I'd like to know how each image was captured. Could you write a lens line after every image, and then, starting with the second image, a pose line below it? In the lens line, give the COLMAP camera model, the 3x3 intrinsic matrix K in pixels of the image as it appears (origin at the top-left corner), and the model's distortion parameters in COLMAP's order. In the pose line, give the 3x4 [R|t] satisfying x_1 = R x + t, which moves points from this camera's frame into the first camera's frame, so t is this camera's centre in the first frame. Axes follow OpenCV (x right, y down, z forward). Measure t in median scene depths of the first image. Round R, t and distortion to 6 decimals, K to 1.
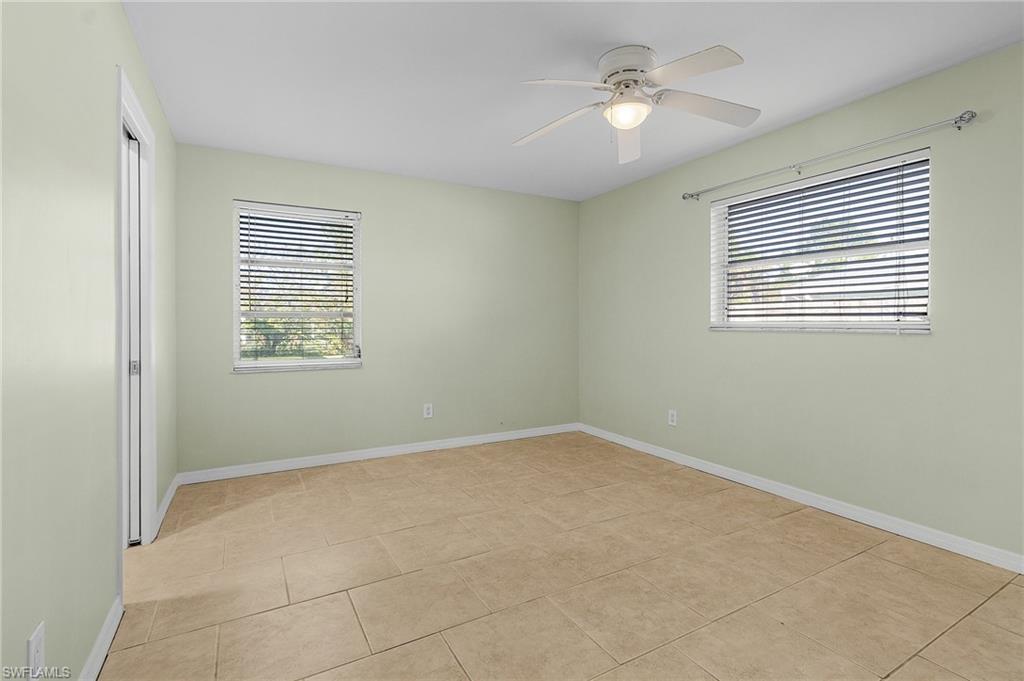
lens RADIAL K [[470.3, 0, 512.6], [0, 470.3, 329.9], [0, 0, 1]] dist [0.007611, 0.000580]
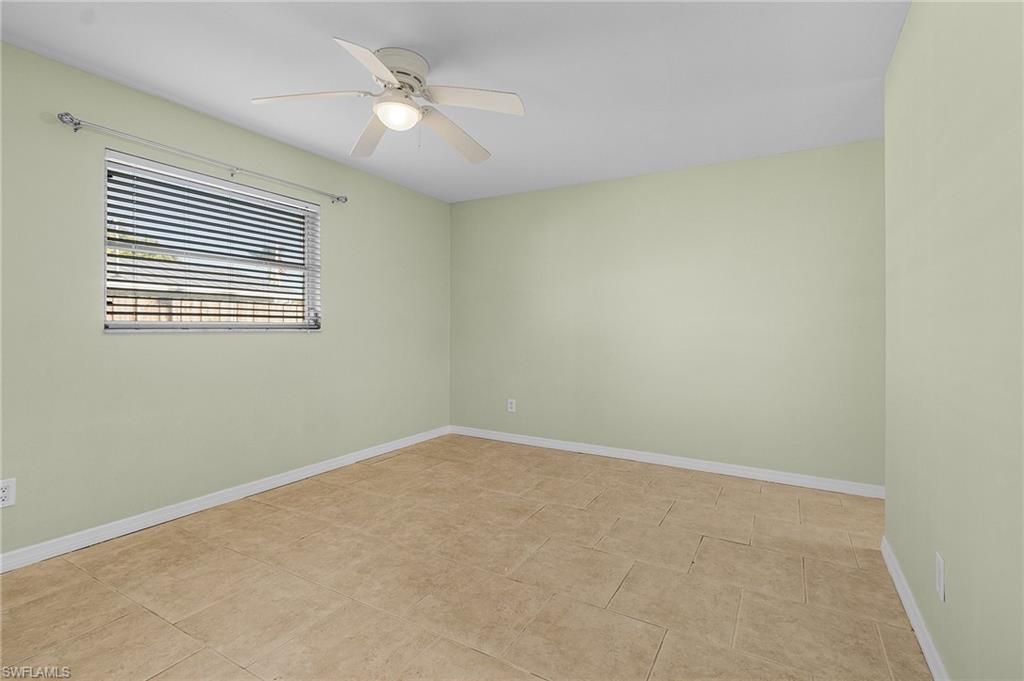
lens RADIAL K [[470.3, 0, 512.6], [0, 470.3, 329.9], [0, 0, 1]] dist [0.007611, 0.000580]
pose [[-0.499945, -0.009331, 0.866007, -0.642701], [0.005018, 0.999894, 0.013671, -0.012566], [-0.866042, 0.011180, -0.499845, 1.124176]]
